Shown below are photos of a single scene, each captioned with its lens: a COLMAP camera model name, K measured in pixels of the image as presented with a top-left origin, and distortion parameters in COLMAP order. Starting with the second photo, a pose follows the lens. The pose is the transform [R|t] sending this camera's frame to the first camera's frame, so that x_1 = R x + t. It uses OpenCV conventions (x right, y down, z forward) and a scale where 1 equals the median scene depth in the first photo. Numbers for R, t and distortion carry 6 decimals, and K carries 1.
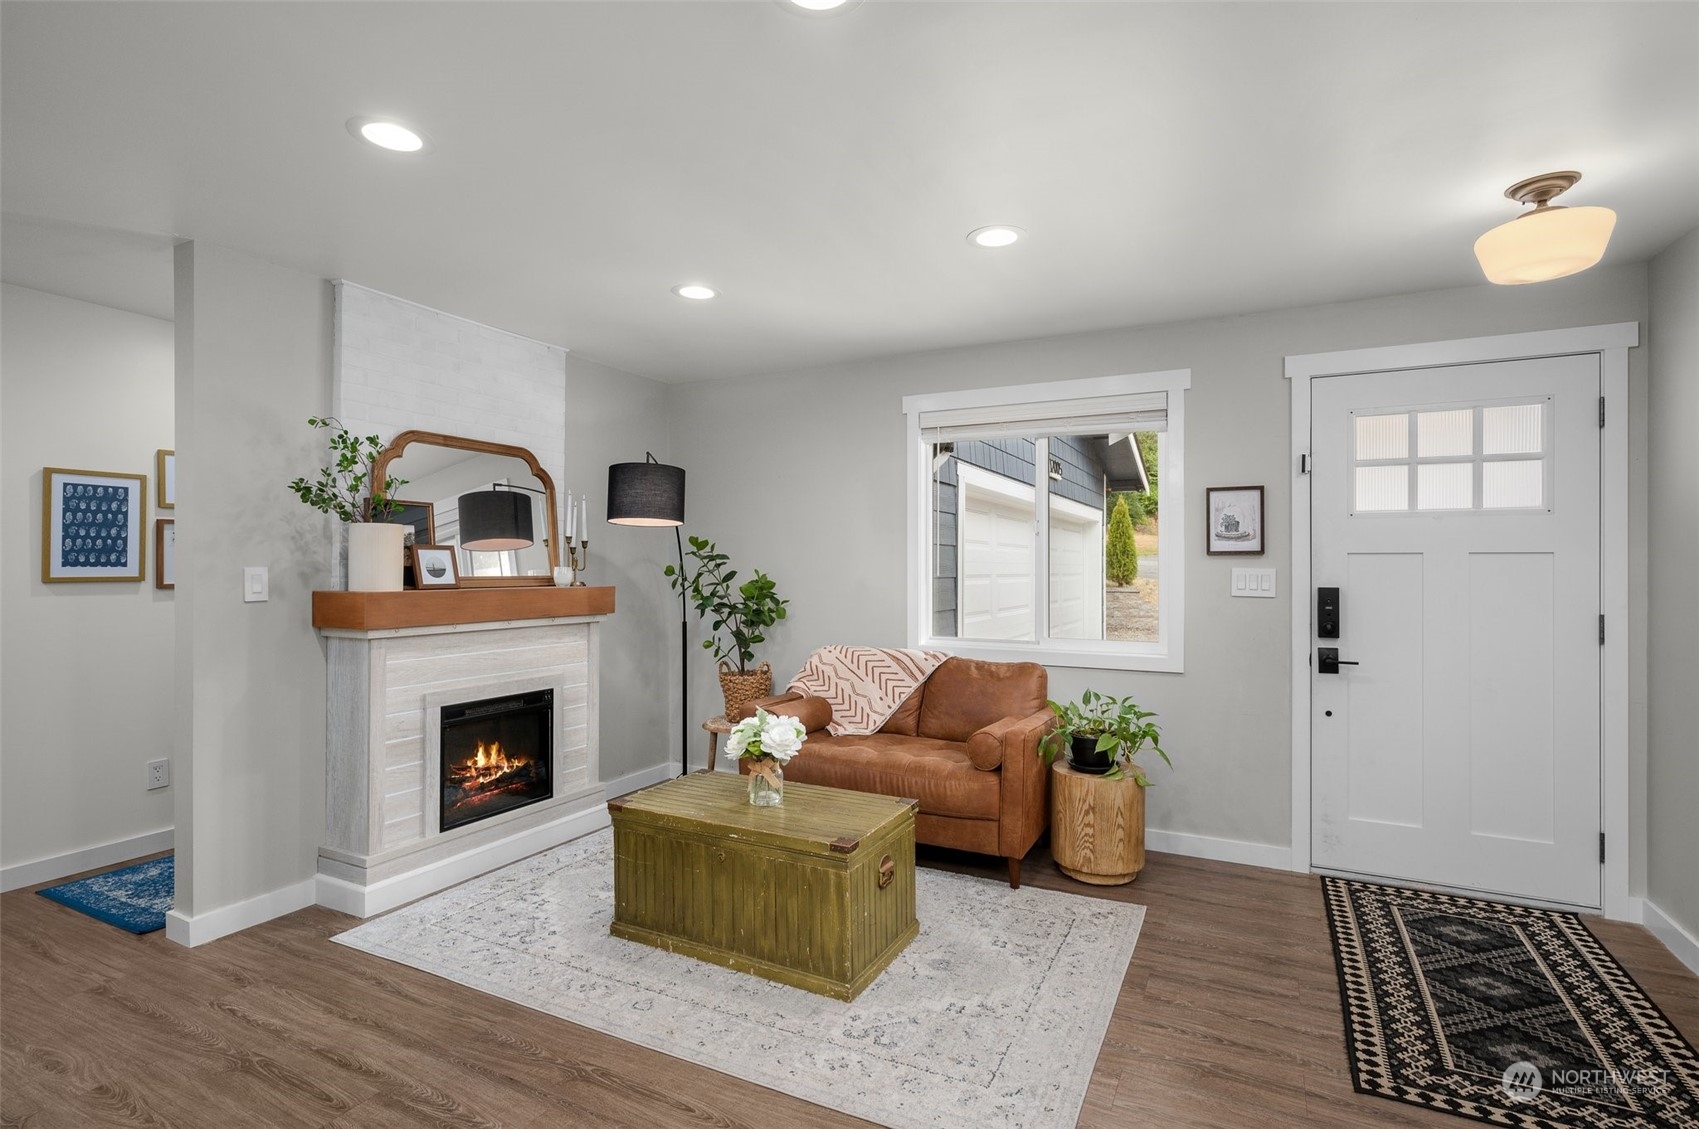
lens RADIAL K [[811.1, 0, 843.0], [0, 811.1, 570.3], [0, 0, 1]] dist [0.000208, 0.001090]
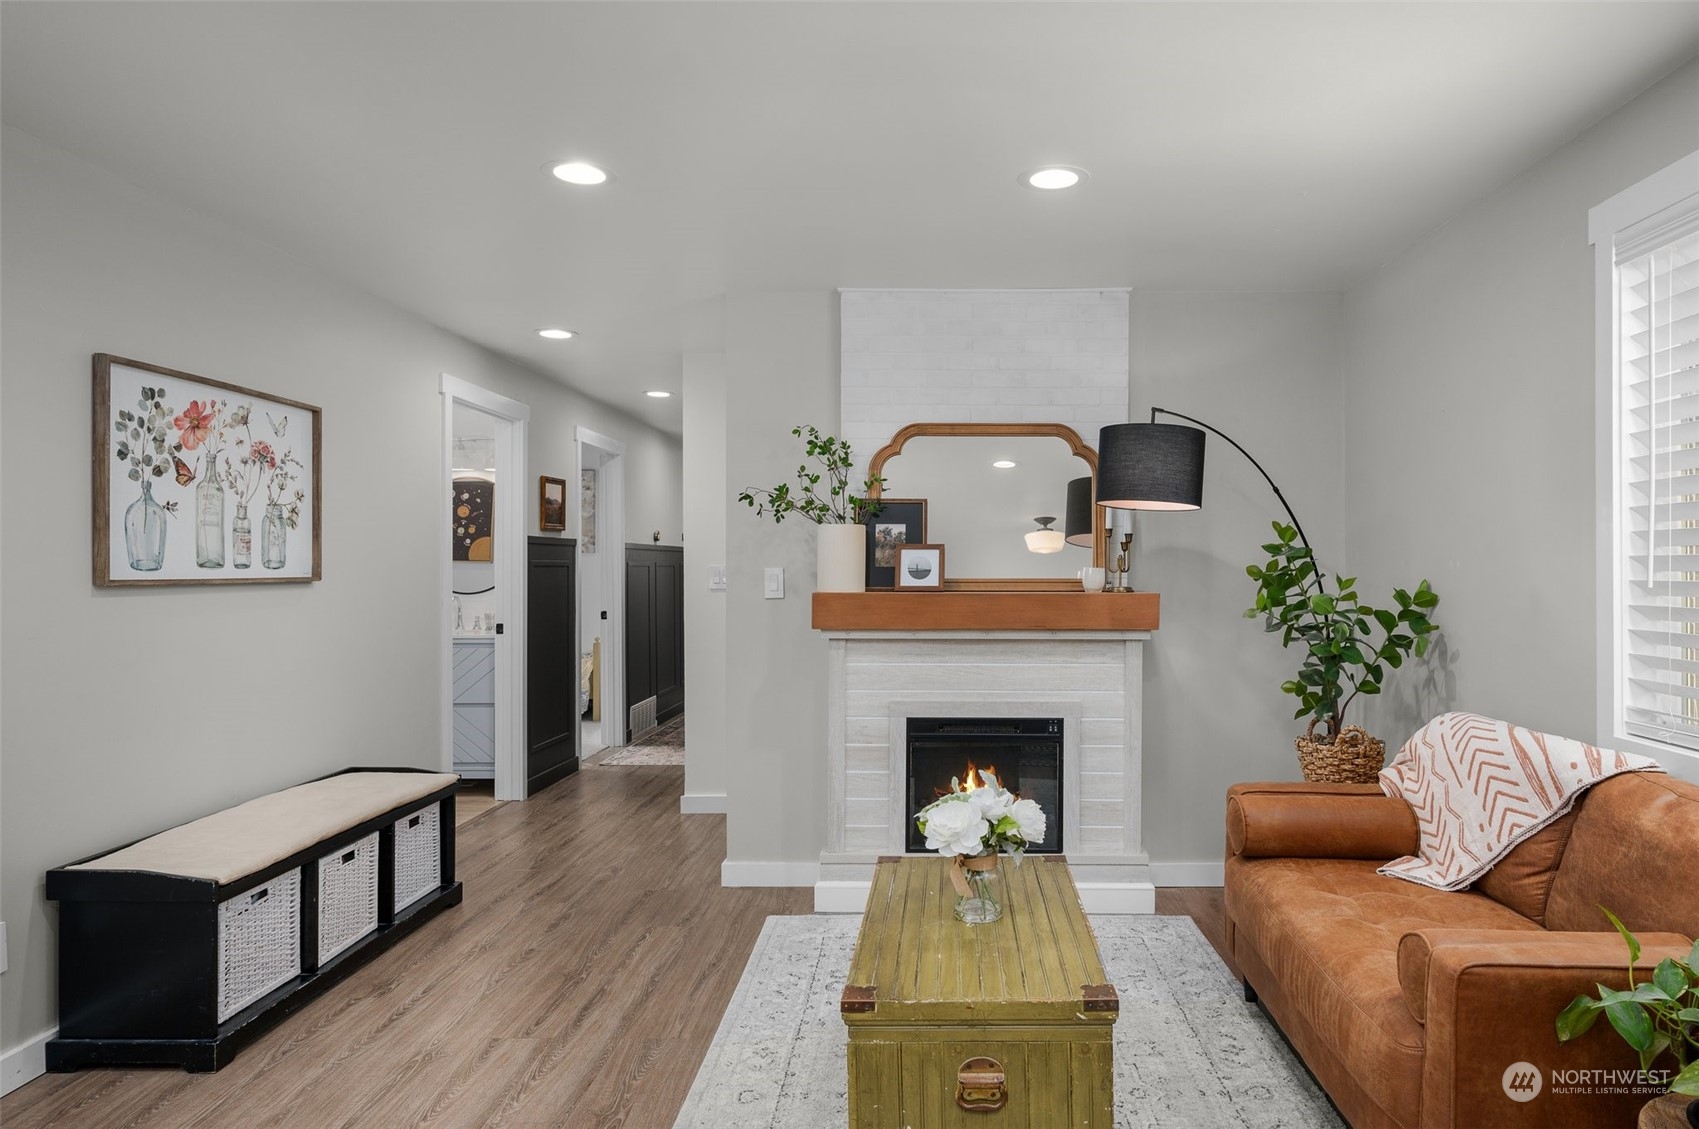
lens RADIAL K [[964.8, 0, 849.5], [0, 964.8, 564.5], [0, 0, 1]] dist [-0.006040, -0.001040]
pose [[0.467124, -0.002324, -0.884189, 0.435496], [-0.003029, 0.999986, -0.004229, -0.002822], [0.884186, 0.004654, 0.467111, 0.405015]]
